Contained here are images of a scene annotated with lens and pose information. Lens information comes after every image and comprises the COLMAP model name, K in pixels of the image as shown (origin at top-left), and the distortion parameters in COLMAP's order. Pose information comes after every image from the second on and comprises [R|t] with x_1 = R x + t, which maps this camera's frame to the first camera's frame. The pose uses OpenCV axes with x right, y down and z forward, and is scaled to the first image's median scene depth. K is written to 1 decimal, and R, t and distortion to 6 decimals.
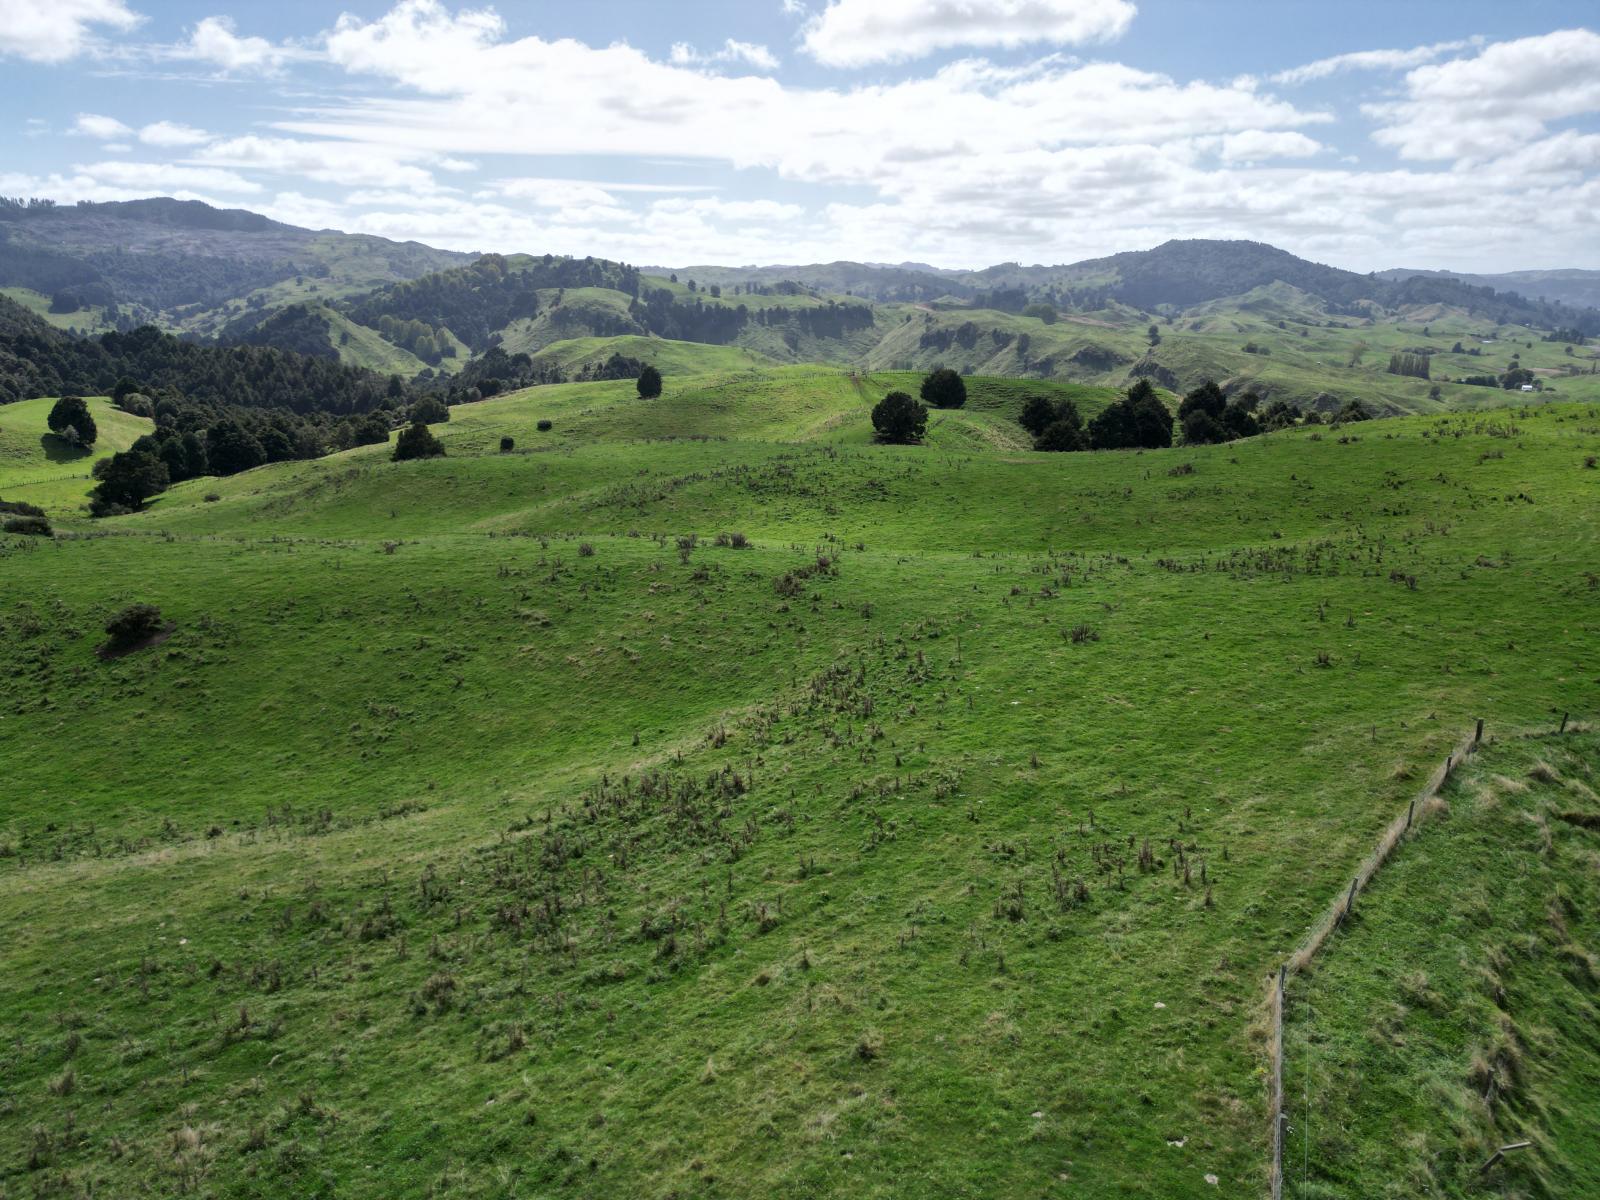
lens RADIAL K [[1119.5, 0, 800.0], [0, 1119.5, 600.0], [0, 0, 1]] dist [0.070154, -0.066972]
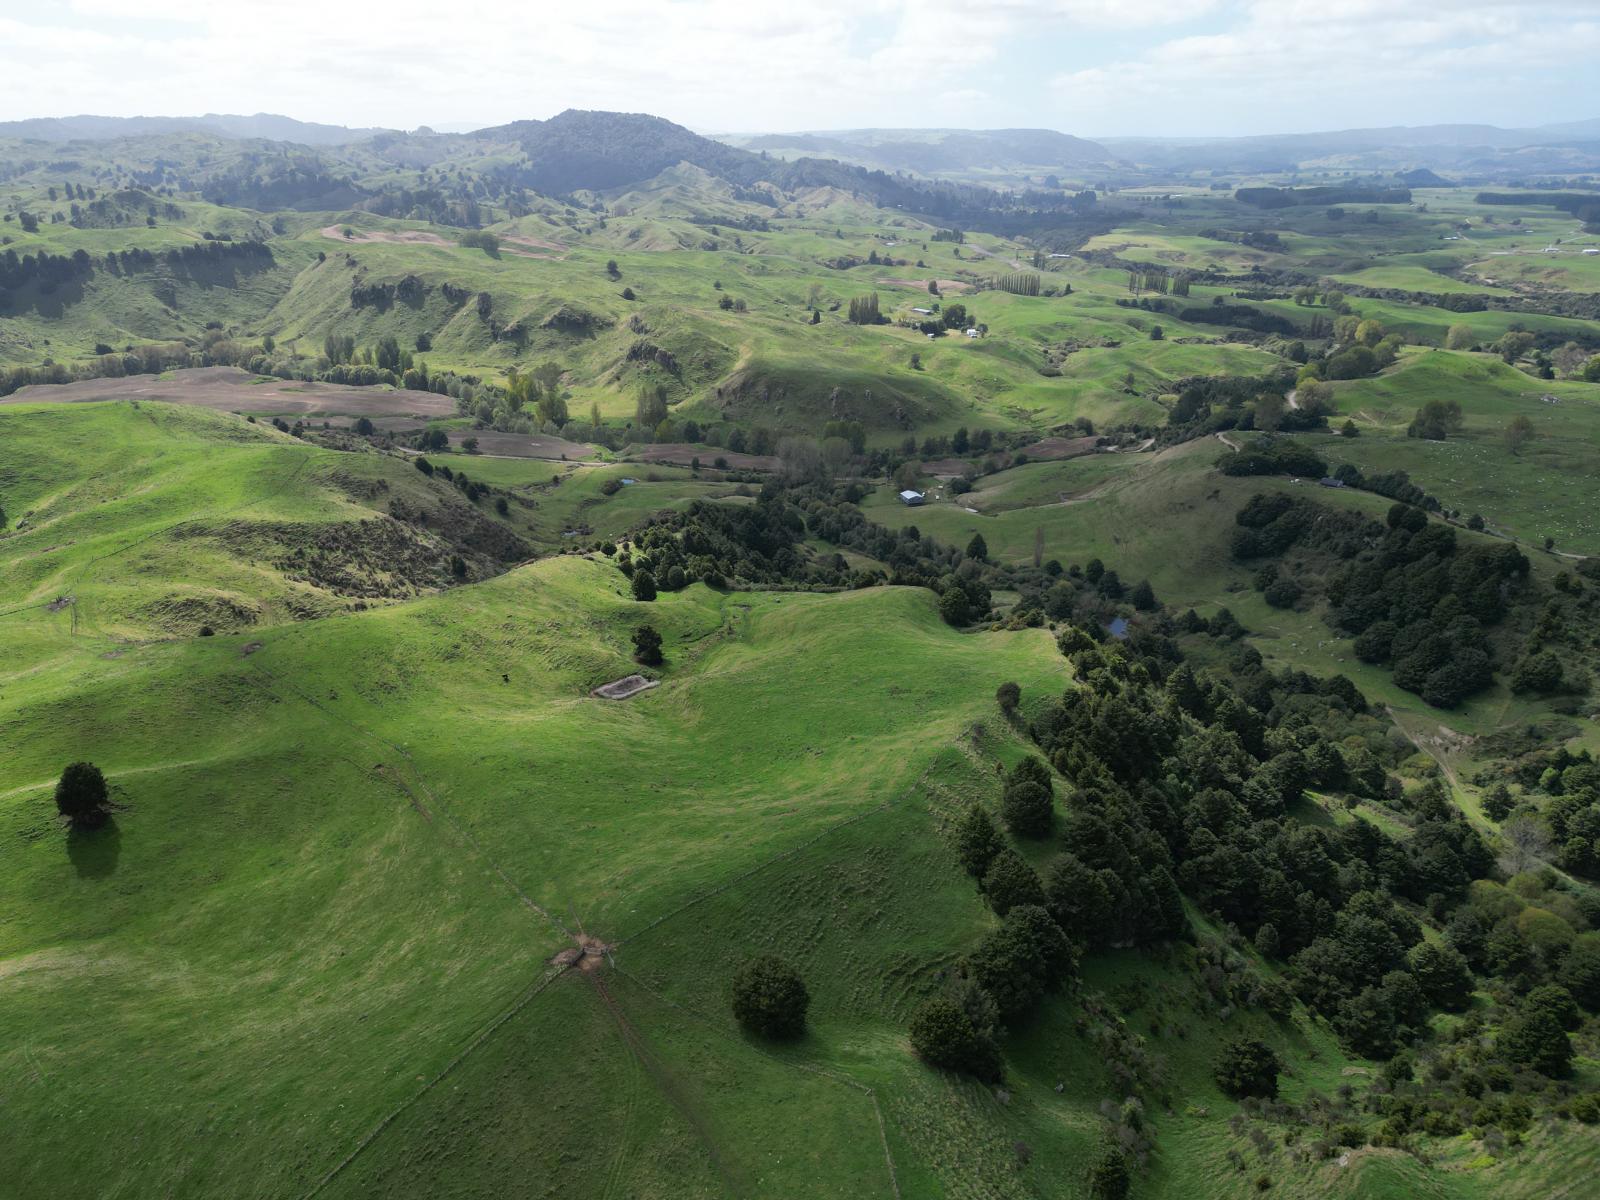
lens RADIAL K [[1119.5, 0, 800.0], [0, 1119.5, 600.0], [0, 0, 1]] dist [0.070154, -0.066972]
pose [[0.874356, -0.185064, 0.448612, -0.016757], [0.127798, 0.979609, 0.155031, -0.095046], [-0.468155, -0.078221, 0.880177, 0.097440]]
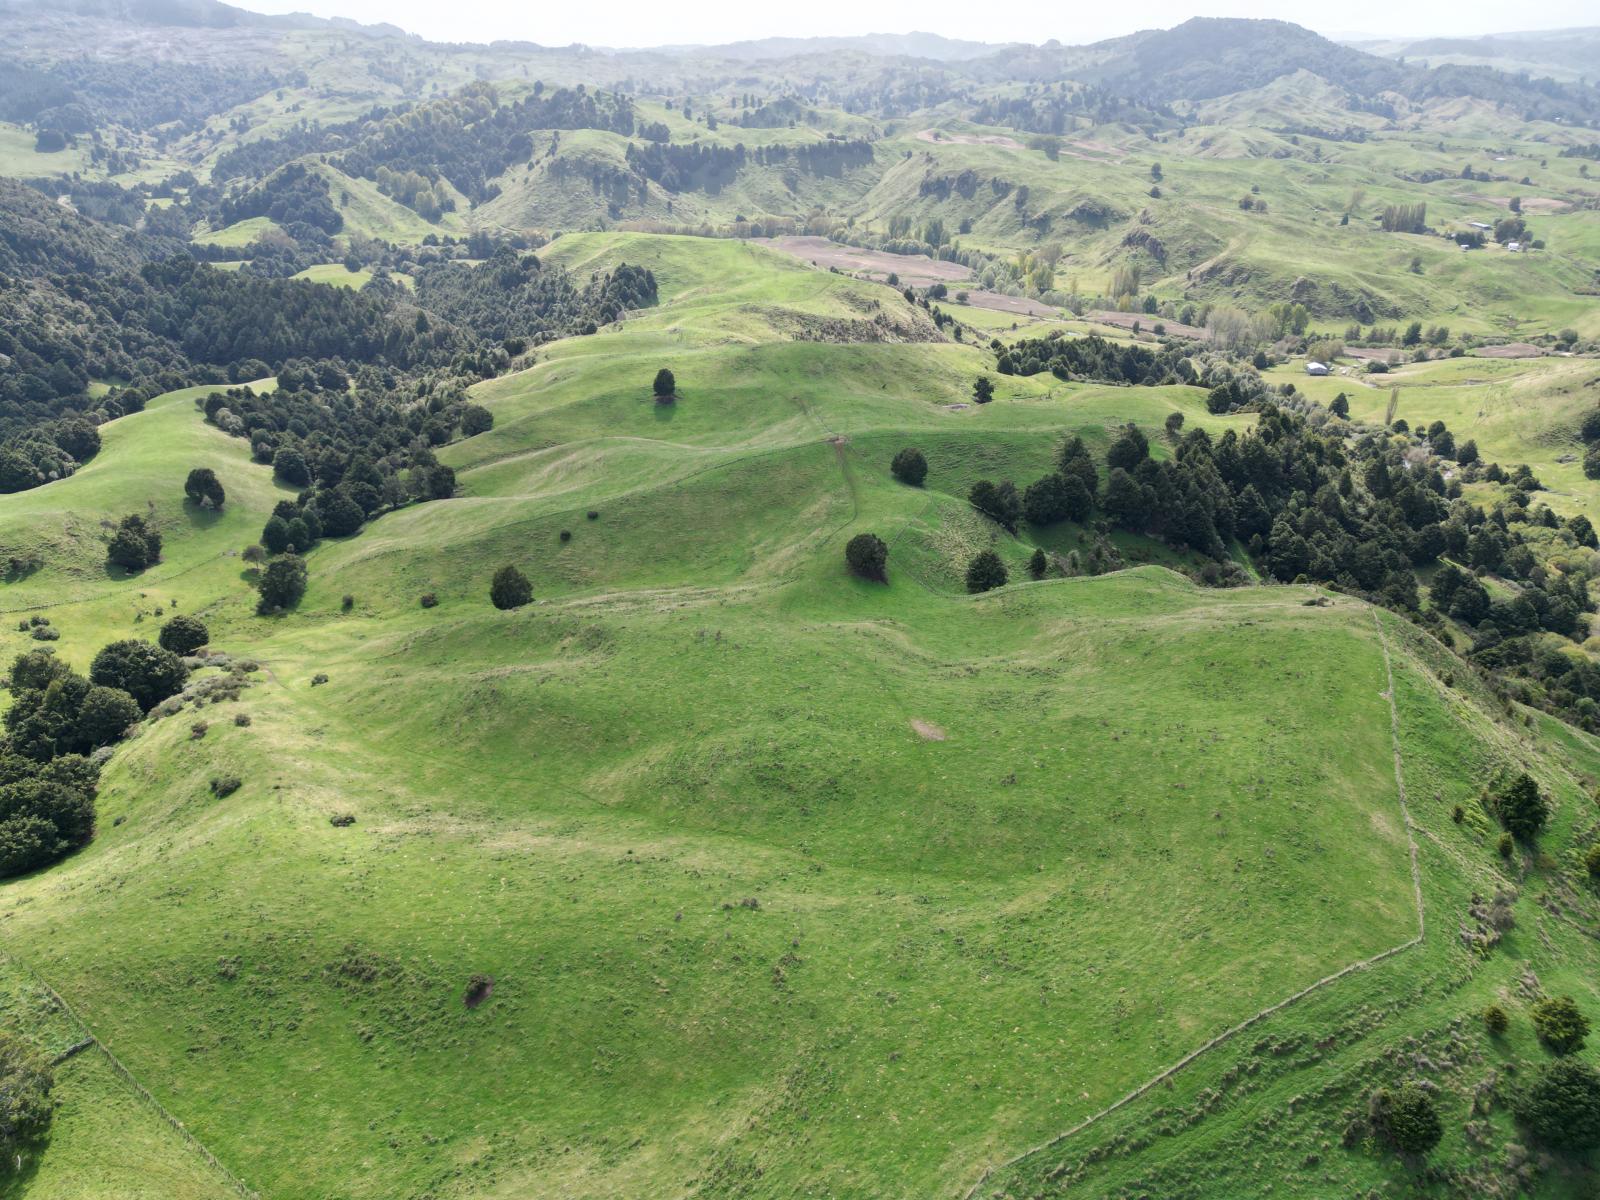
lens RADIAL K [[1122.5, 0, 800.0], [0, 1122.5, 600.0], [0, 0, 1]] dist [0.067821, -0.063199]
pose [[0.999926, -0.010759, -0.005628, 0.002459], [0.011608, 0.982996, 0.183258, -0.053358], [0.003561, -0.183310, 0.983049, -0.048476]]
